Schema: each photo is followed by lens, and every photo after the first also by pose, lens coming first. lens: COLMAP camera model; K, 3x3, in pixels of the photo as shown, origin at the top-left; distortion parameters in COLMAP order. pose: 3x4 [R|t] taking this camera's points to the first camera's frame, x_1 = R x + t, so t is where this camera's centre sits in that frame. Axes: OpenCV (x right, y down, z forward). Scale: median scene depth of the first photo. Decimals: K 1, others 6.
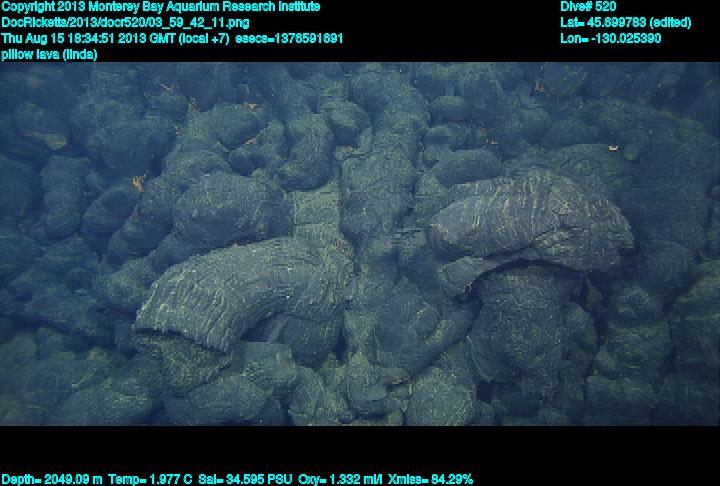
lens RADIAL K [[433.6, 0, 369.5], [0, 433.6, 245.4], [0, 0, 1]] dist [-0.002242, 0.085881]
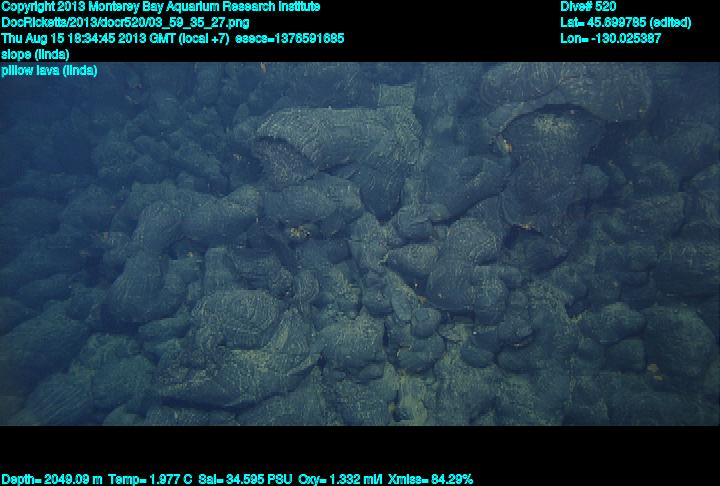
lens RADIAL K [[433.6, 0, 369.5], [0, 433.6, 245.4], [0, 0, 1]] dist [-0.002242, 0.085881]
pose [[0.972350, 0.162167, -0.168039, 0.083395], [-0.161591, 0.986708, 0.017191, 0.353196], [0.168593, 0.010438, 0.985630, -0.234565]]
